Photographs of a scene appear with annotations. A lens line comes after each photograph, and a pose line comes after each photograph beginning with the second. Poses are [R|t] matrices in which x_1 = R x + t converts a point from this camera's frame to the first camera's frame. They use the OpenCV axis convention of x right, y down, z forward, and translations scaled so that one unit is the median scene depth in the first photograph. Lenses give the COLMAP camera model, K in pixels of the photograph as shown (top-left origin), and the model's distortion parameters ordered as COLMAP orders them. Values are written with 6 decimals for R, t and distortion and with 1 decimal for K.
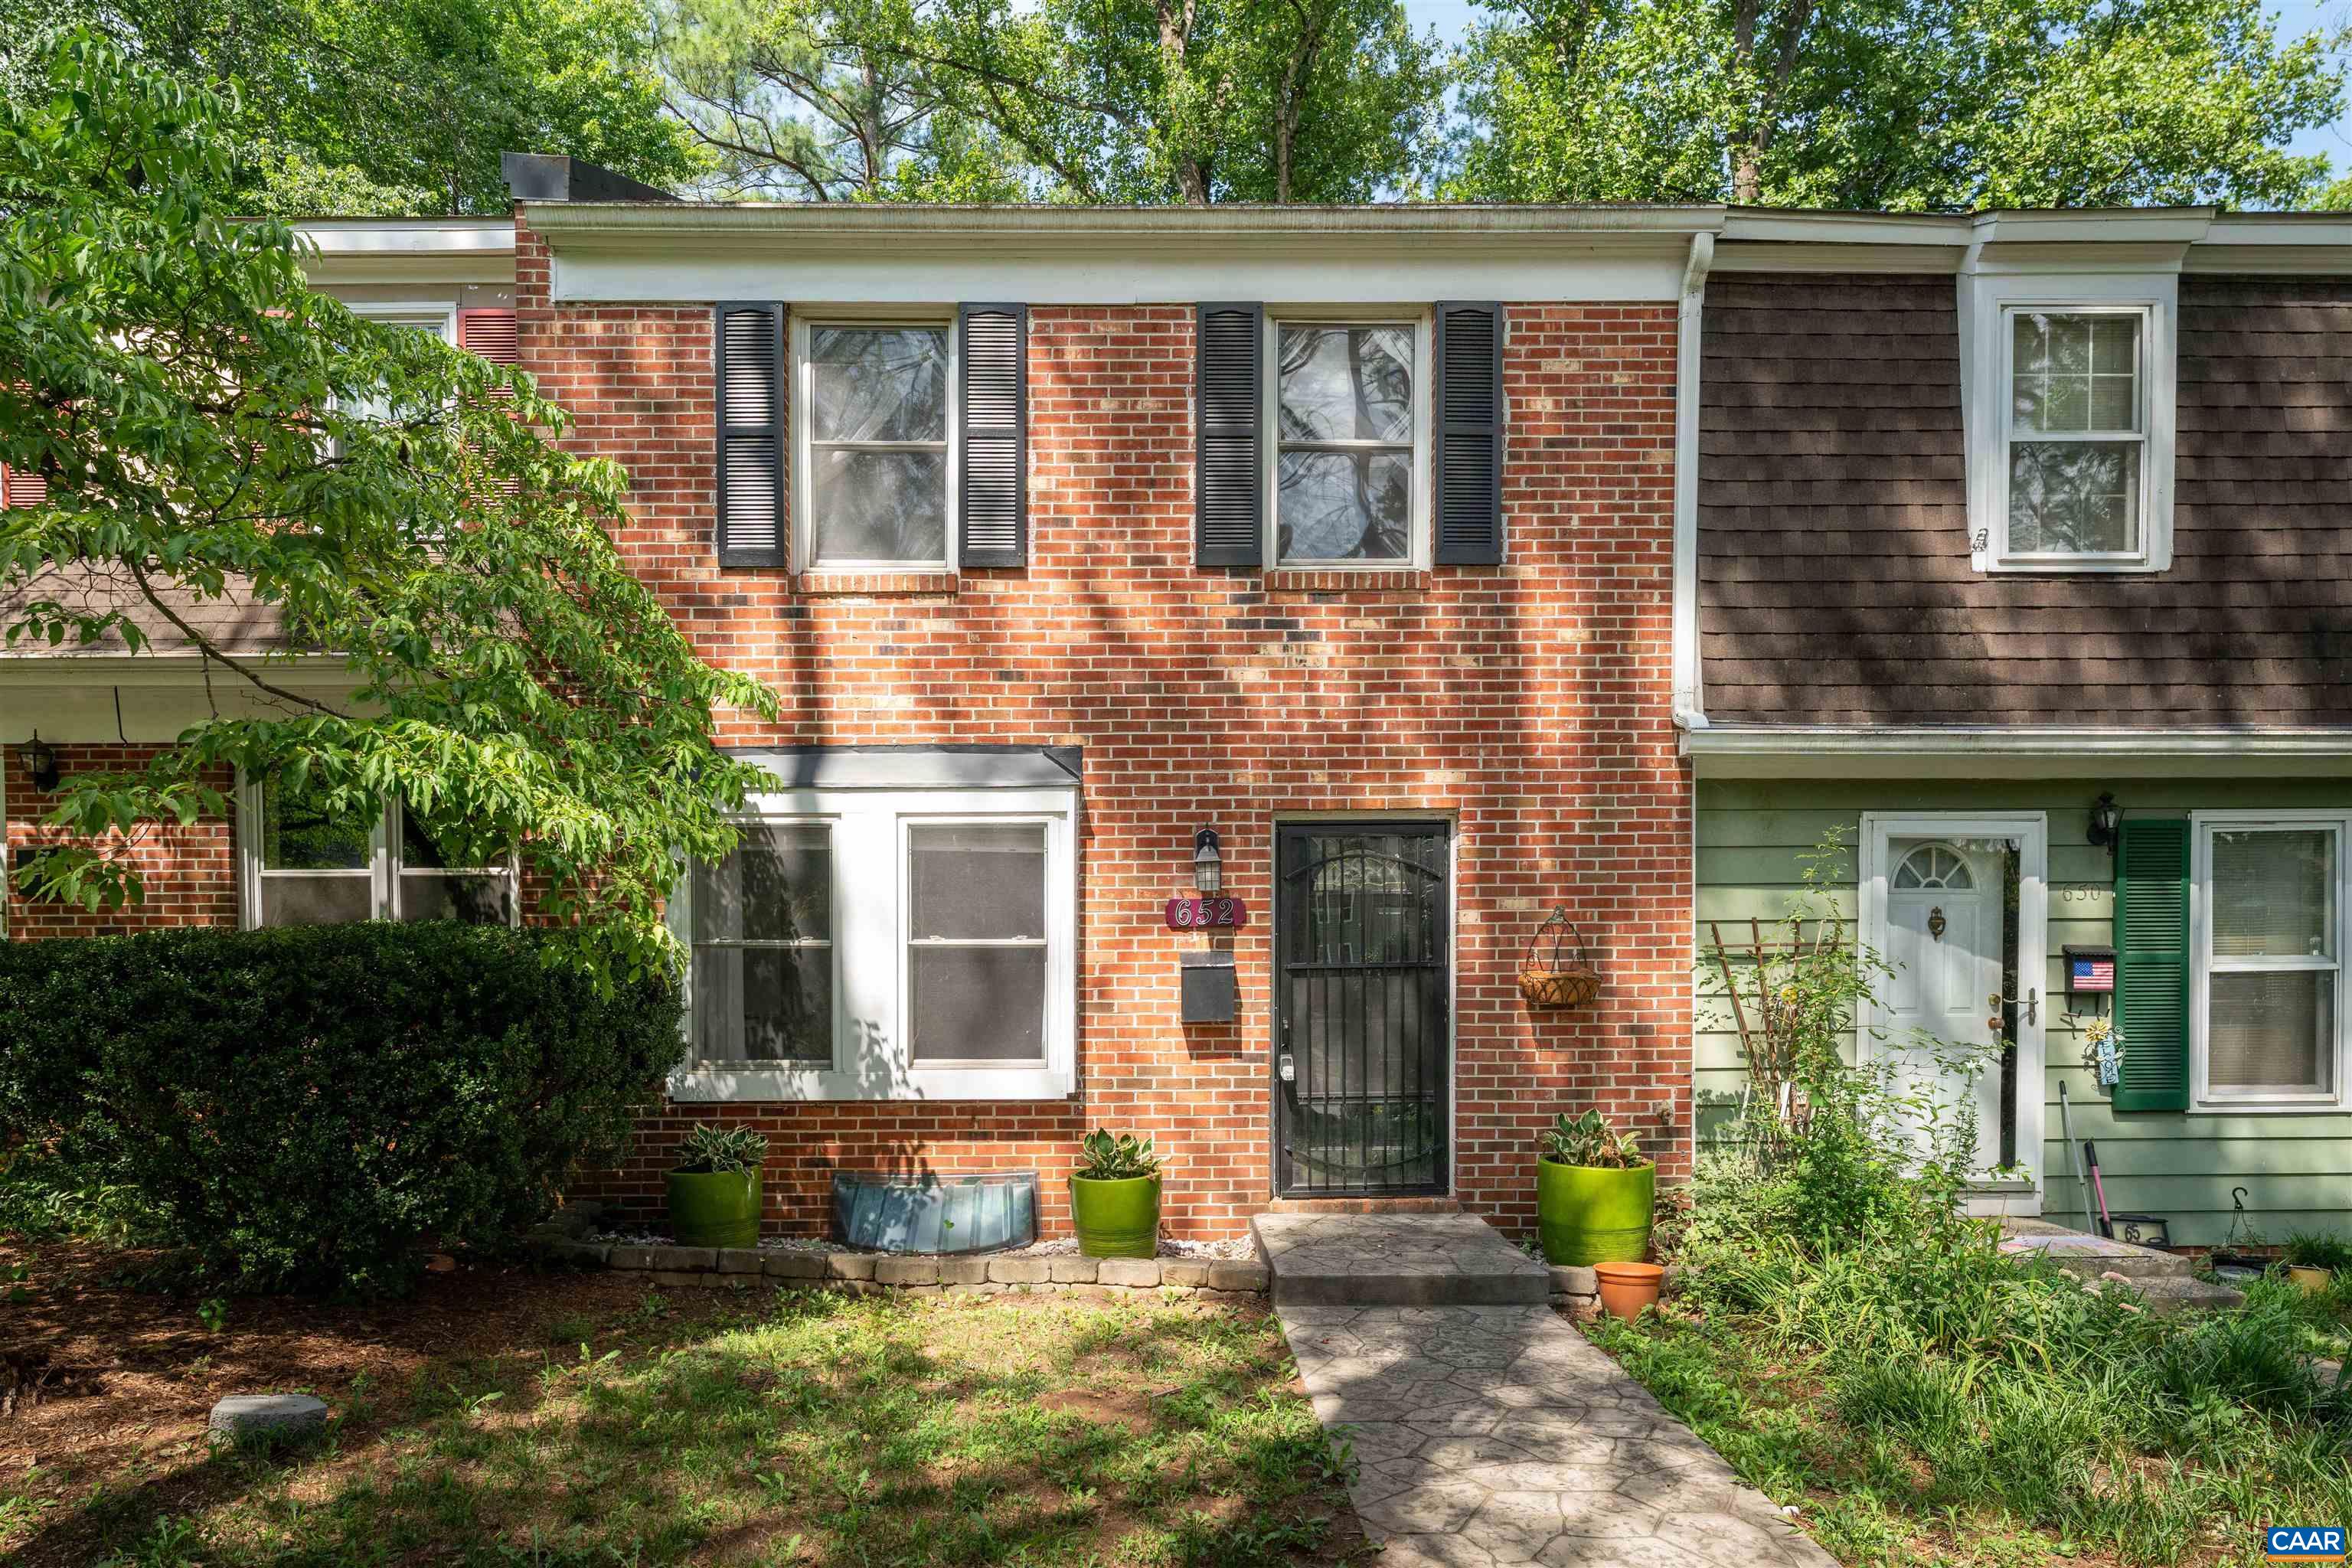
lens RADIAL K [[1181.1, 0, 1186.3], [0, 1181.1, 835.7], [0, 0, 1]] dist [0.003101, 0.002029]
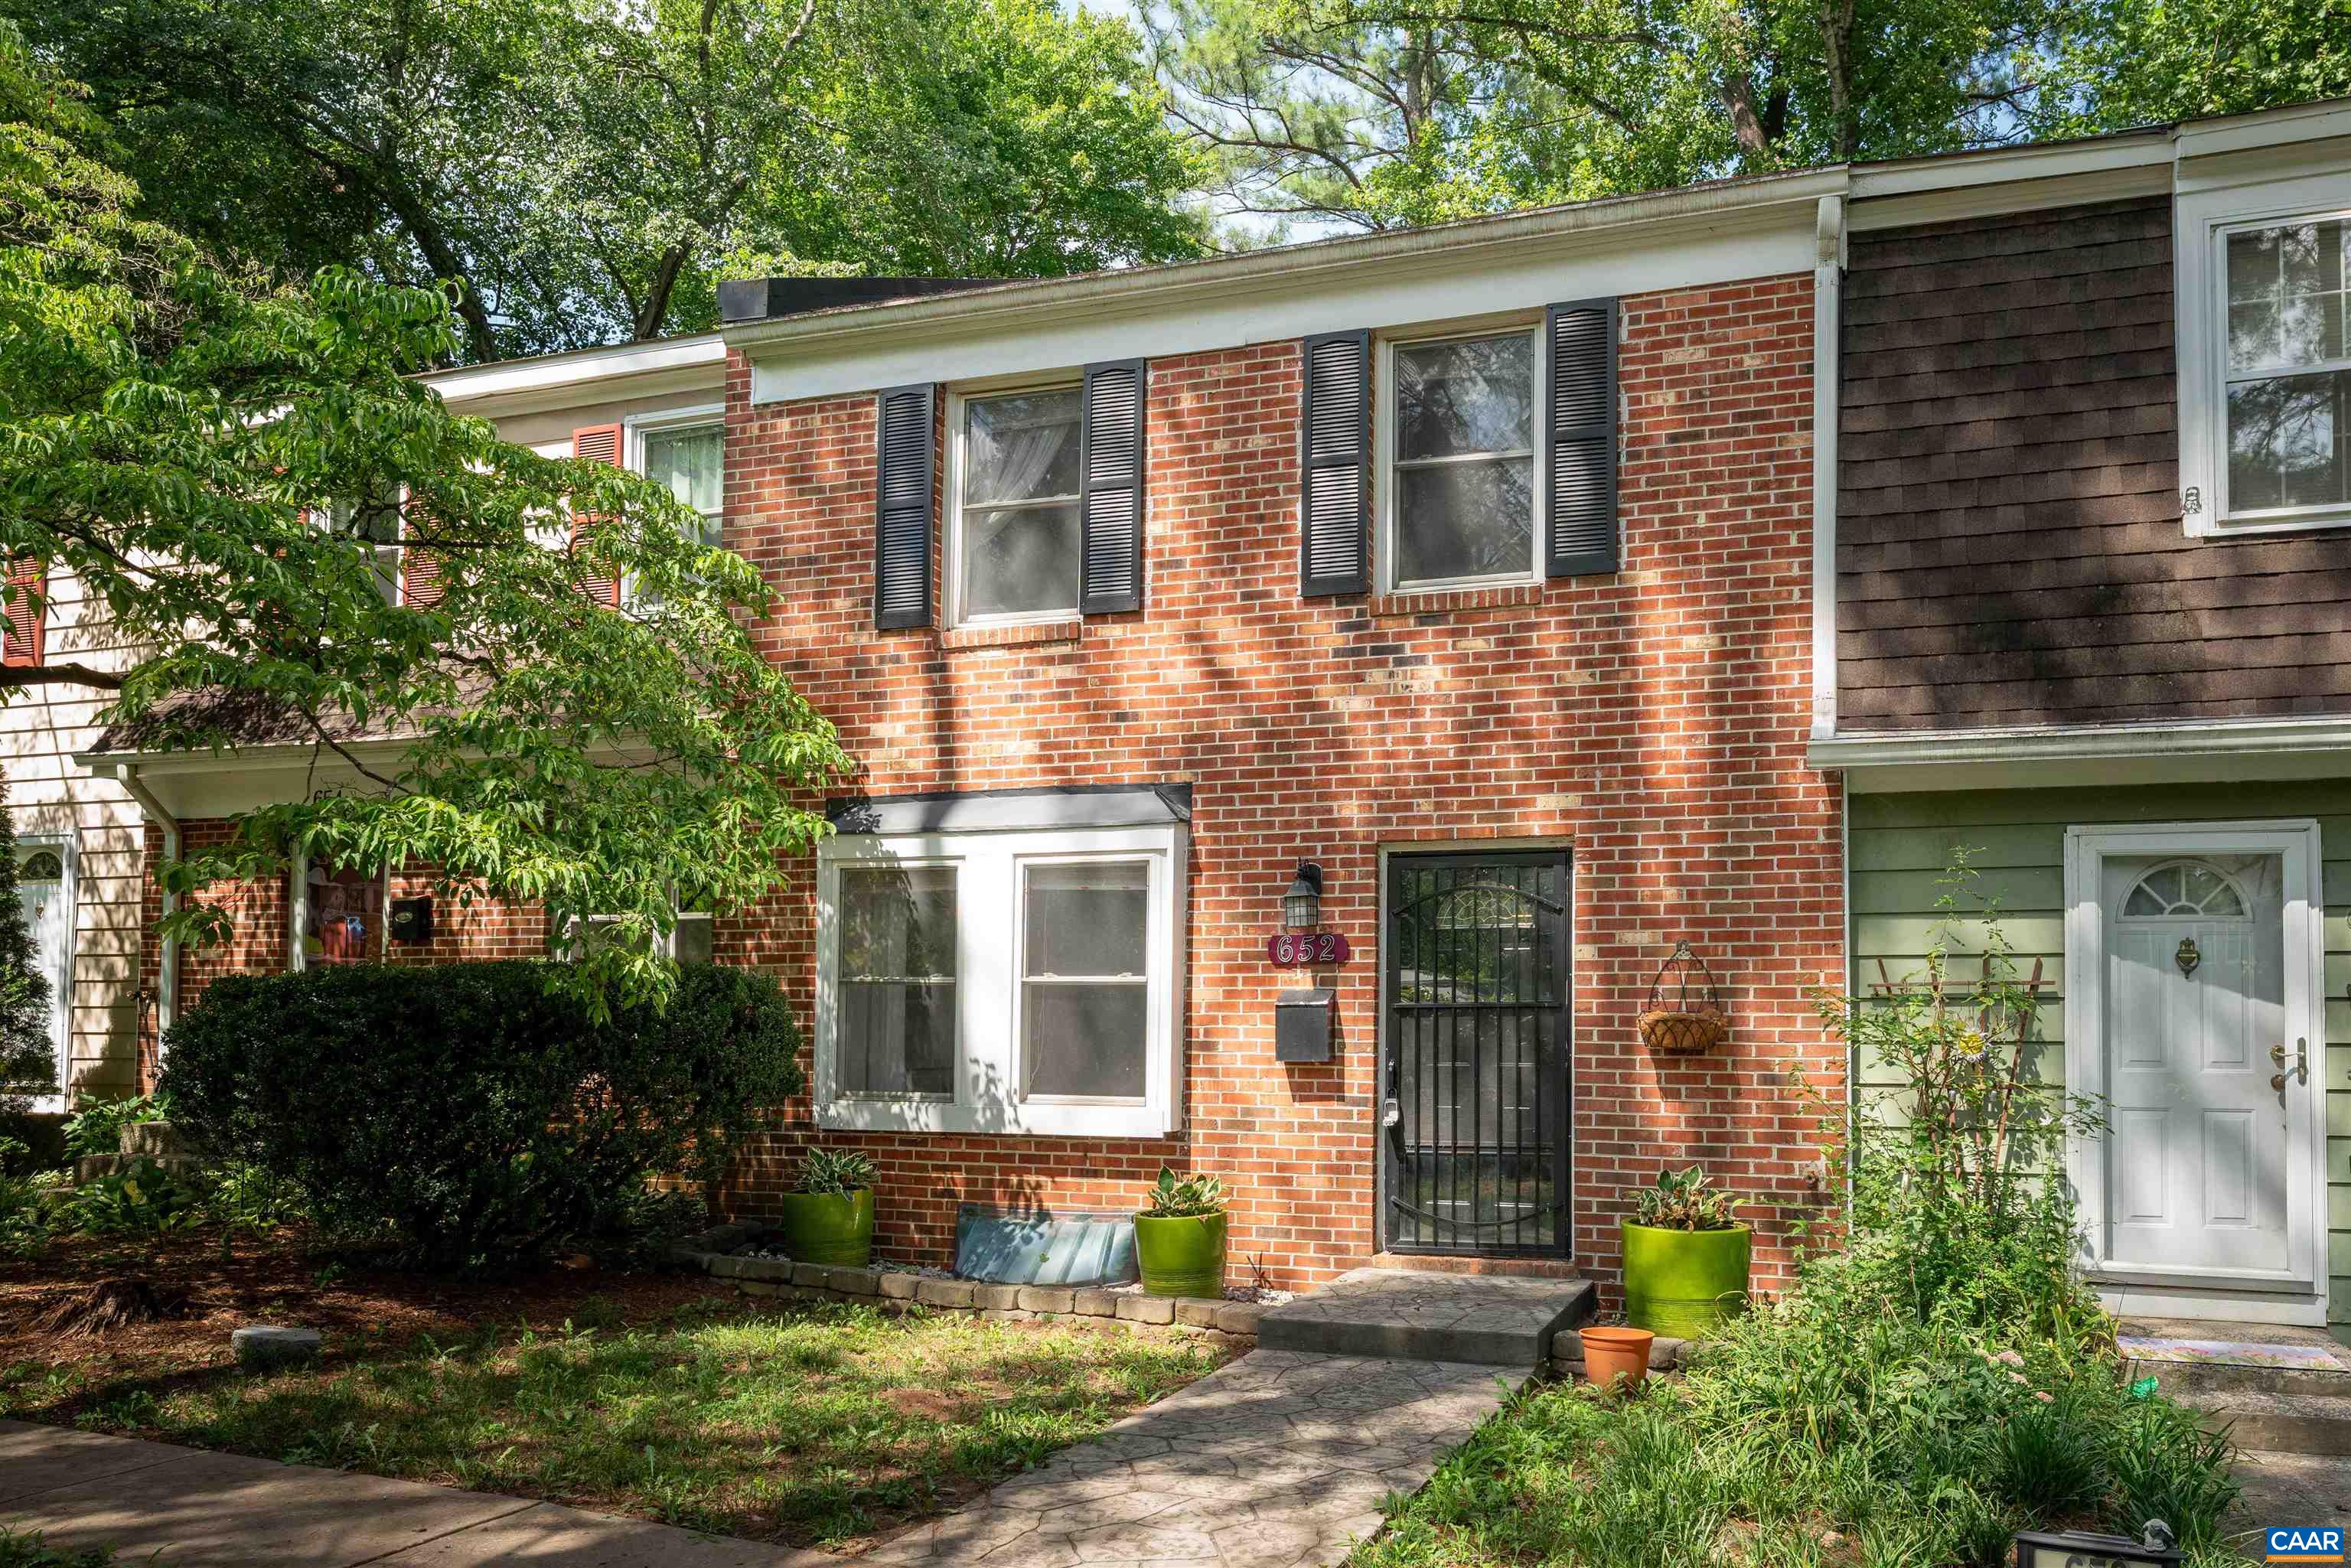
lens RADIAL K [[1256.0, 0, 1174.3], [0, 1256.0, 783.3], [0, 0, 1]] dist [0.006819, -0.001706]
pose [[0.967038, -0.038097, -0.251767, 0.175112], [0.020607, 0.997210, -0.071744, 0.000886], [0.253798, 0.064191, 0.965125, -0.036512]]
